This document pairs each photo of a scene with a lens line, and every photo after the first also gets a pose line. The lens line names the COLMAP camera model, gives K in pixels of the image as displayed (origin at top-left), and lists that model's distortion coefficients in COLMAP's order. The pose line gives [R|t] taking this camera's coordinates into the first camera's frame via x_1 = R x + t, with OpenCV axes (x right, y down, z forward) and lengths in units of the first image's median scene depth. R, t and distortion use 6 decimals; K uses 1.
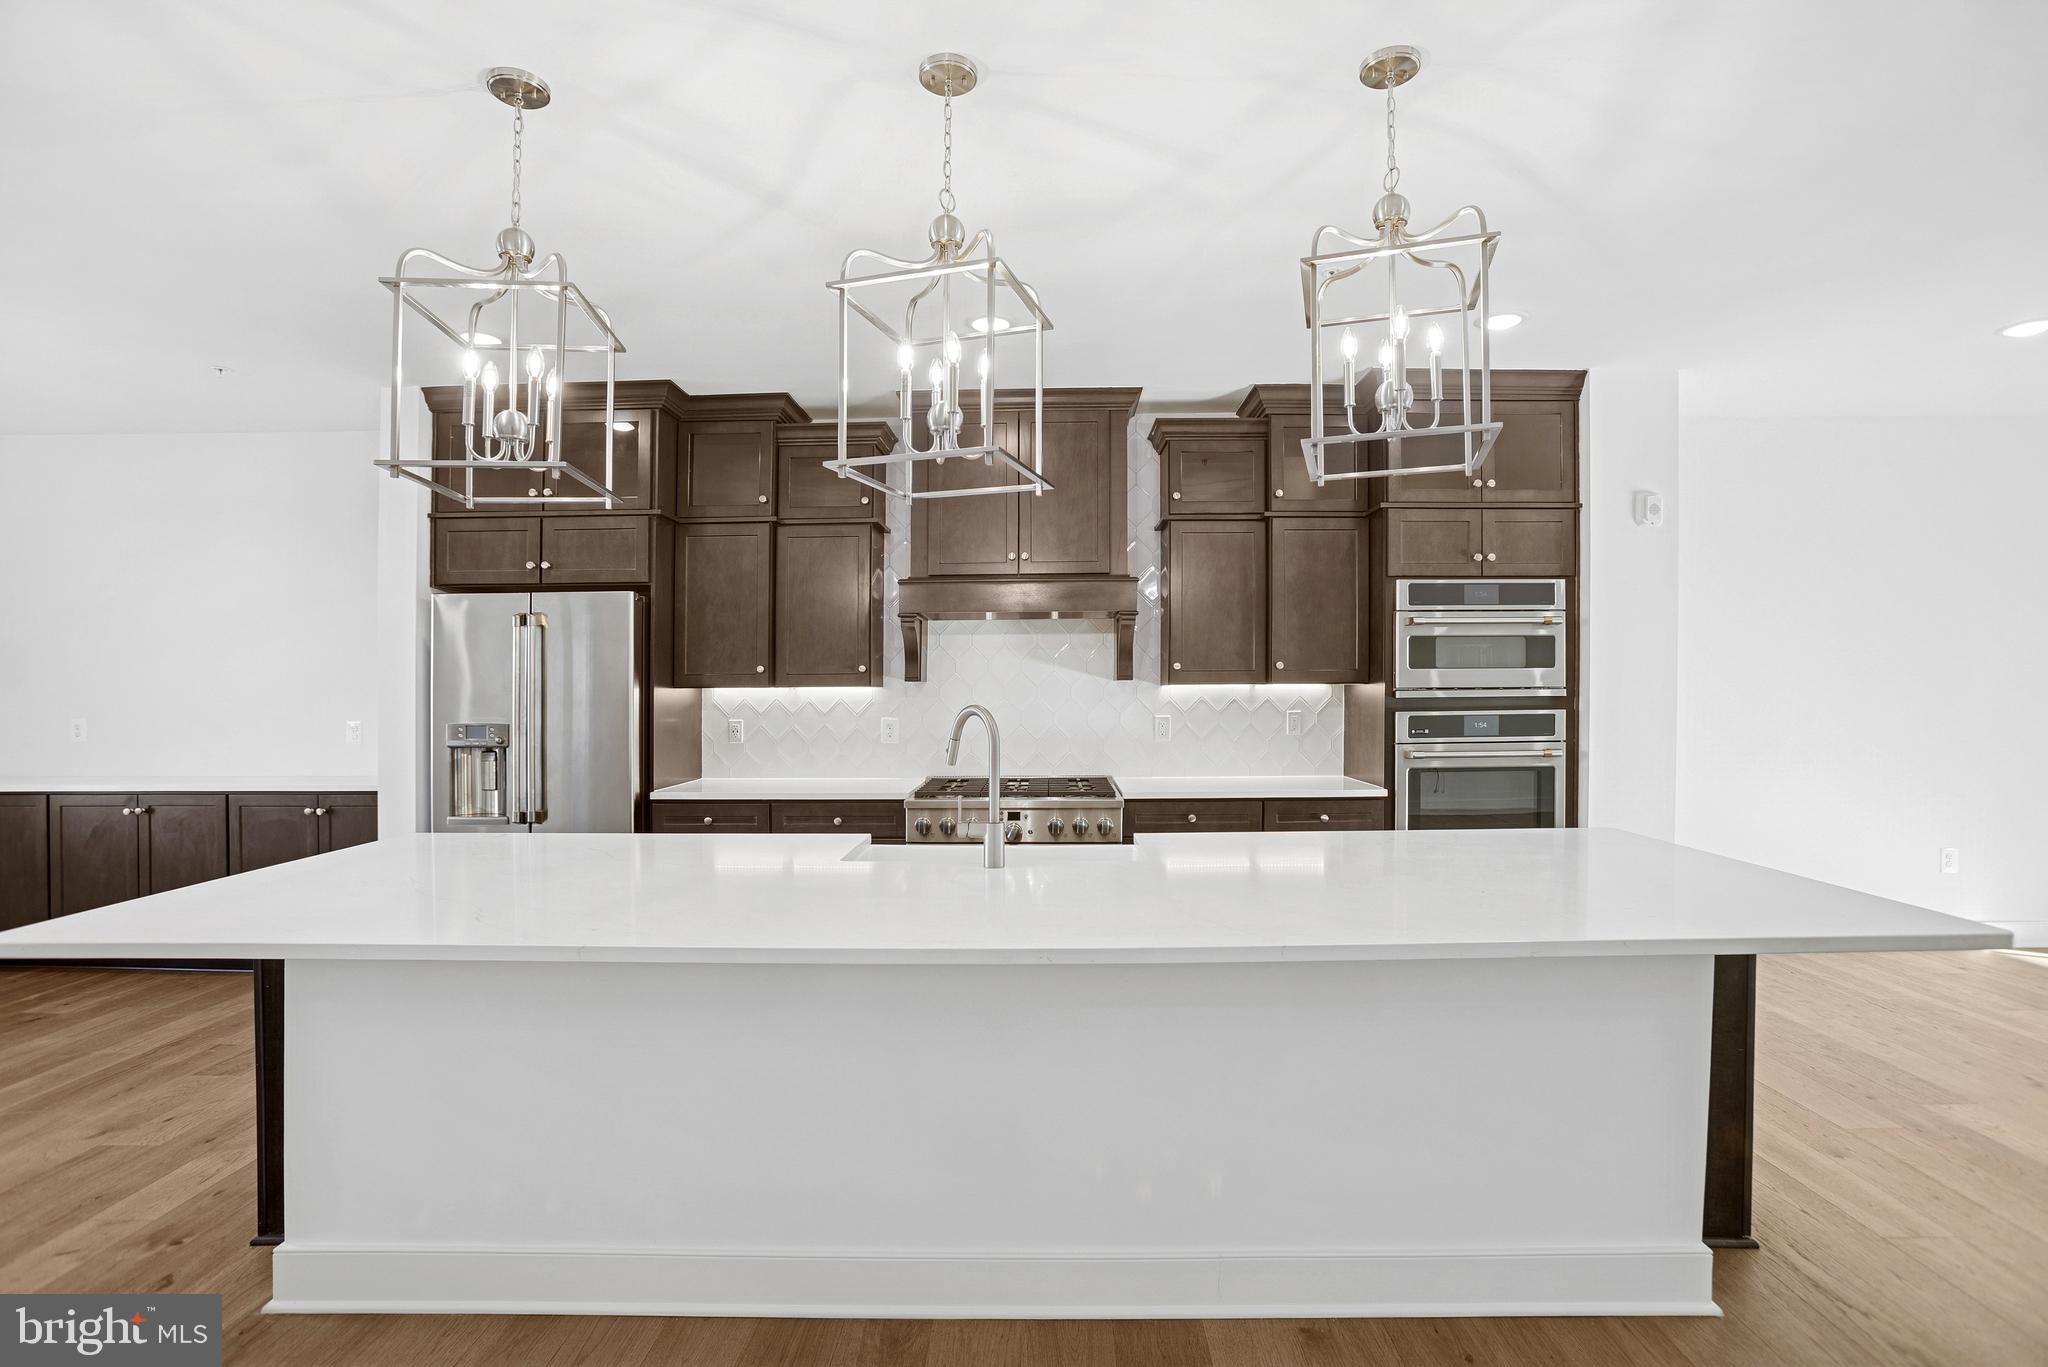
lens RADIAL K [[964.8, 0, 1033.7], [0, 964.8, 672.6], [0, 0, 1]] dist [-0.066718, 0.029033]
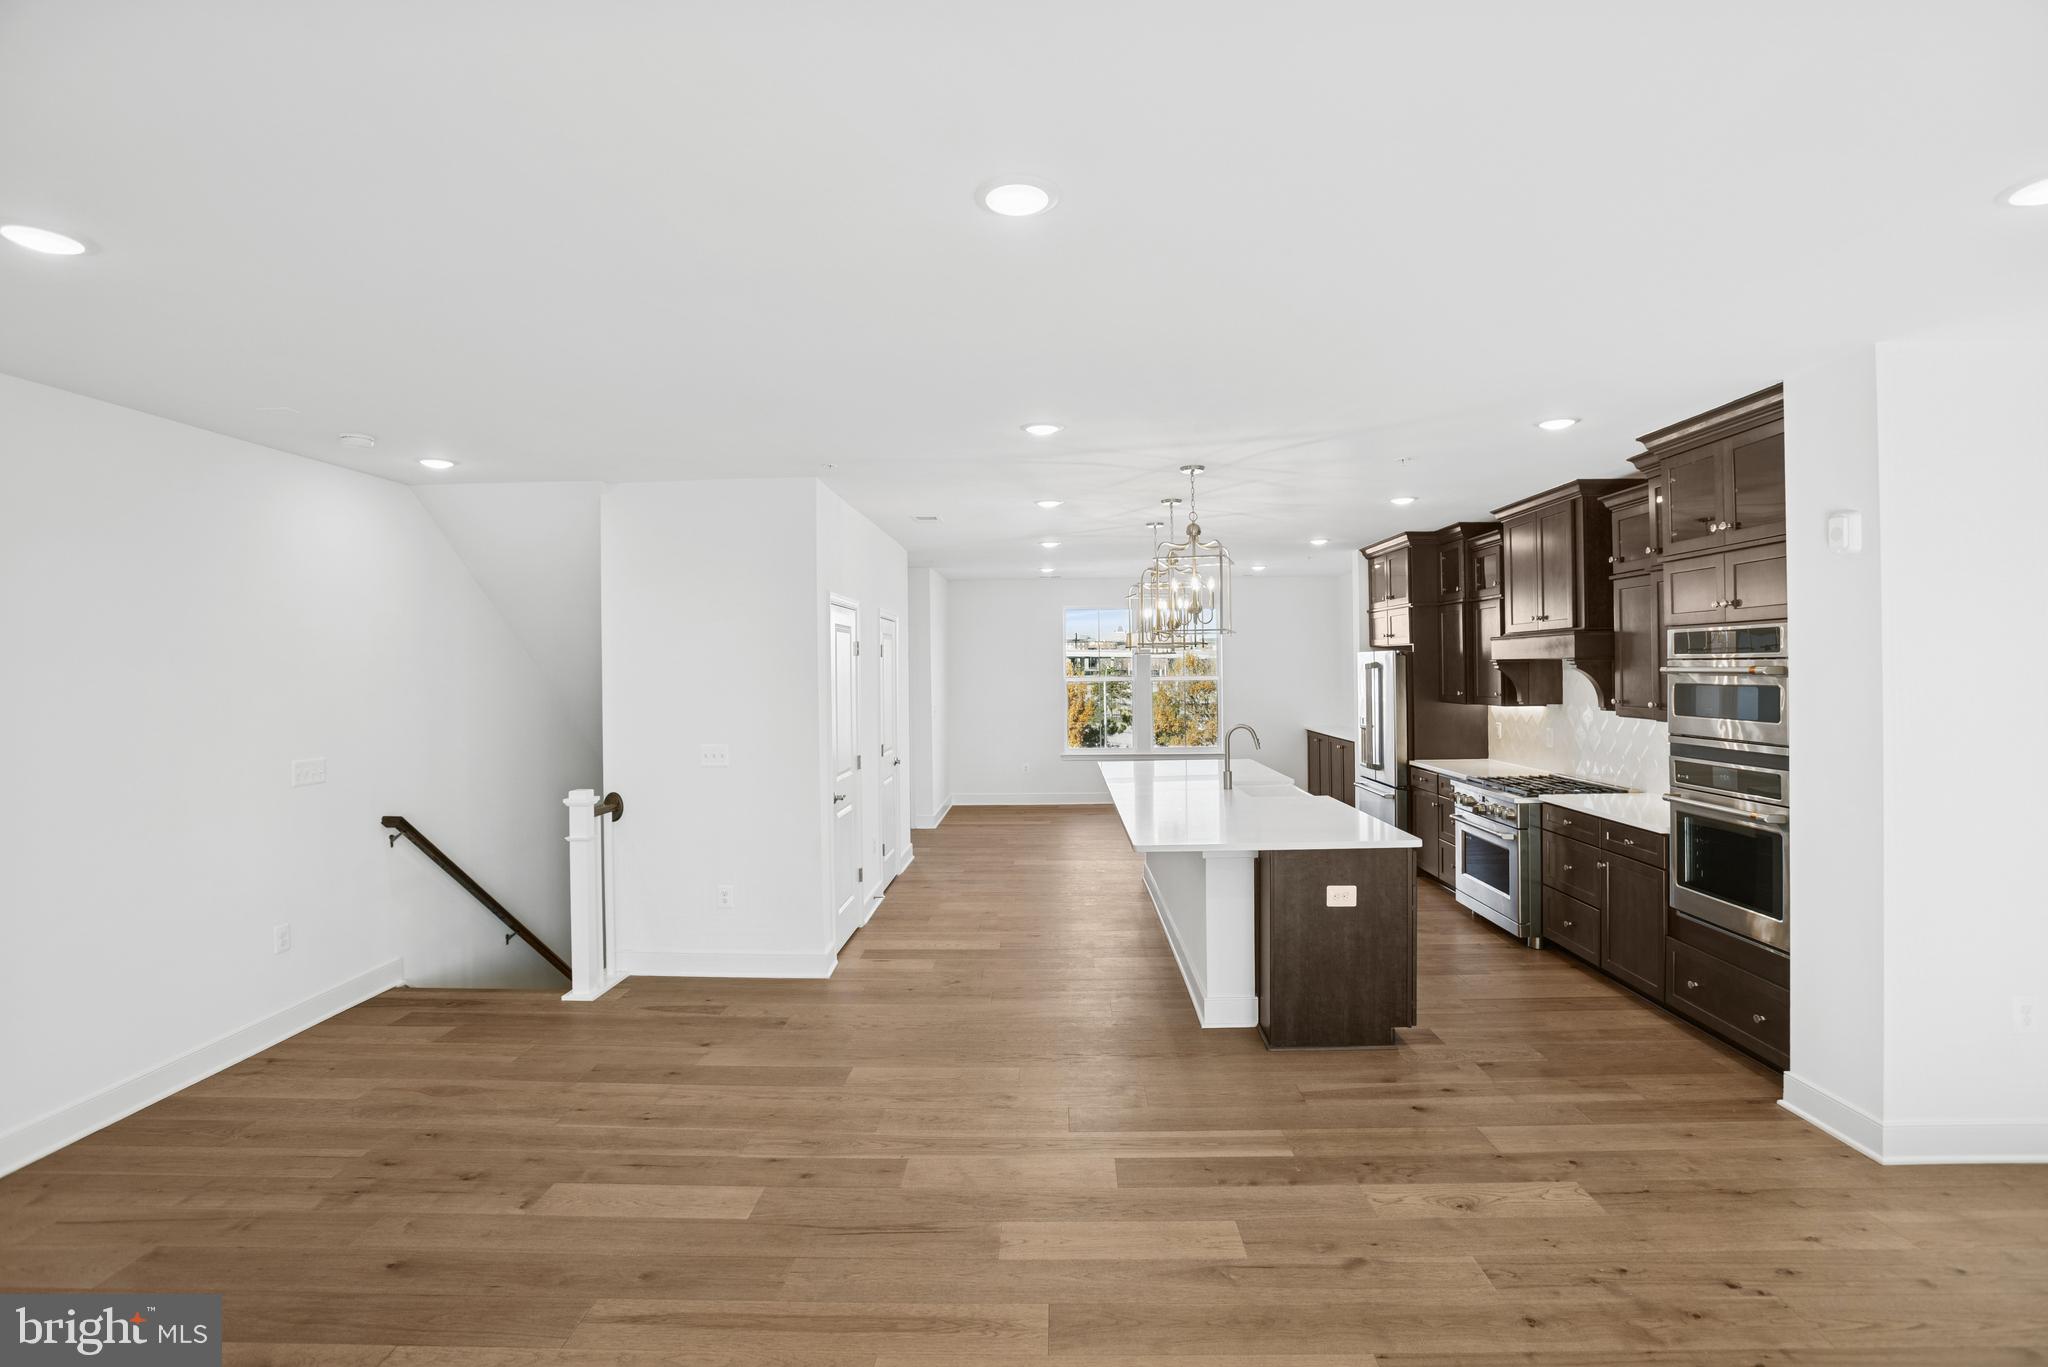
lens RADIAL K [[964.8, 0, 1033.7], [0, 964.8, 672.6], [0, 0, 1]] dist [-0.066718, 0.029033]
pose [[-0.047991, 0.009520, -0.998802, 1.451704], [0.009480, 0.999914, 0.009076, -0.066201], [0.998803, -0.009033, -0.048077, 0.350710]]
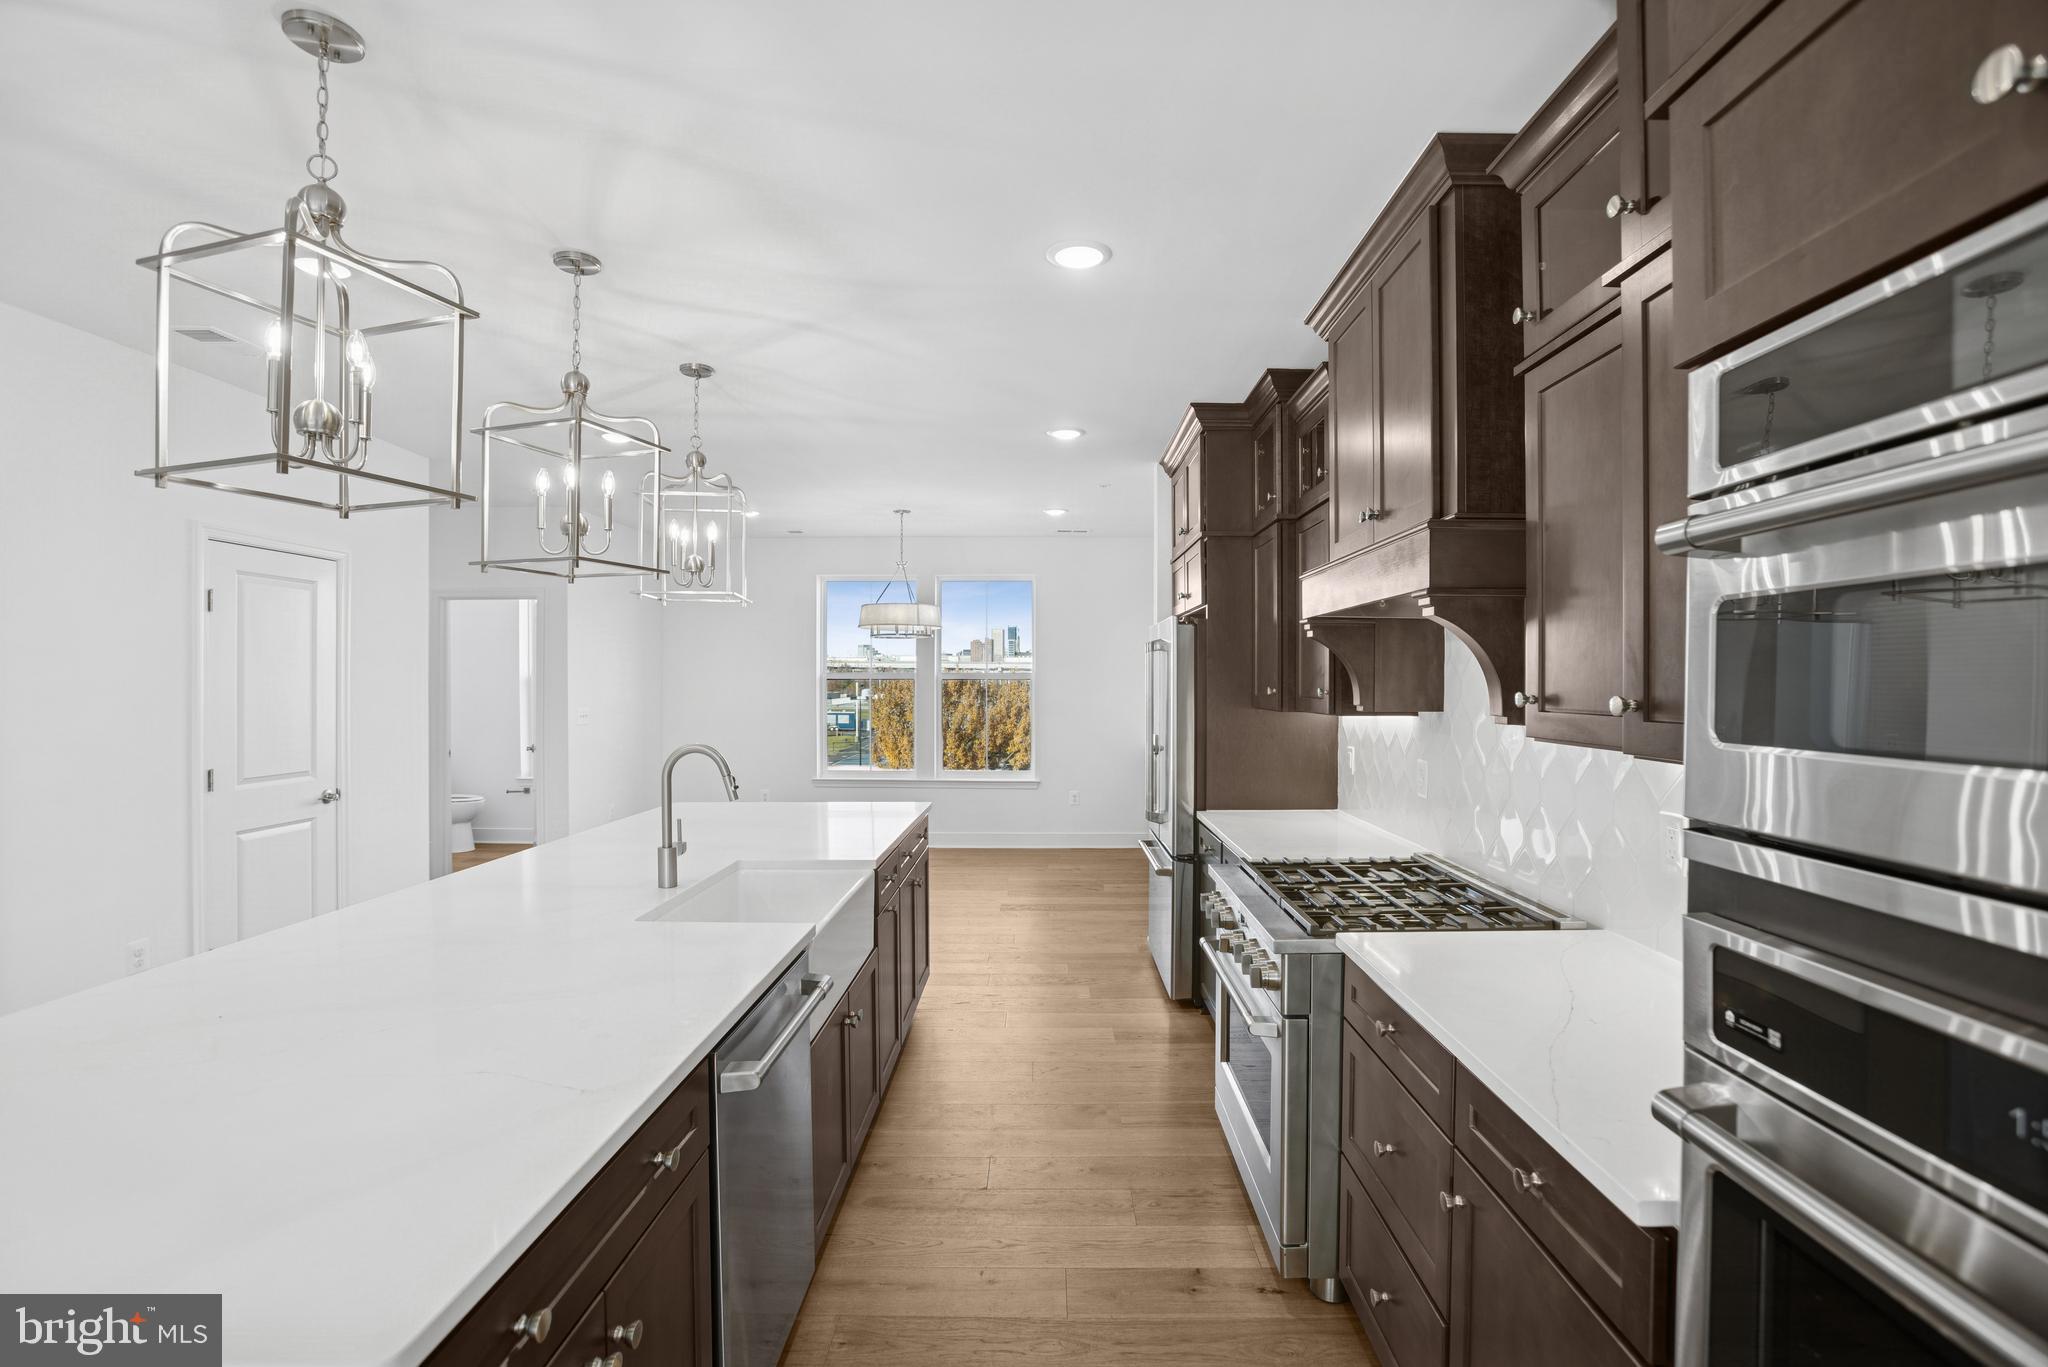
lens RADIAL K [[964.8, 0, 1033.7], [0, 964.8, 672.6], [0, 0, 1]] dist [-0.066718, 0.029033]
pose [[-0.029993, -0.002417, -0.999547, 0.625394], [-0.013612, 0.999905, -0.002009, -0.017662], [0.999457, 0.013545, -0.030023, 0.839903]]
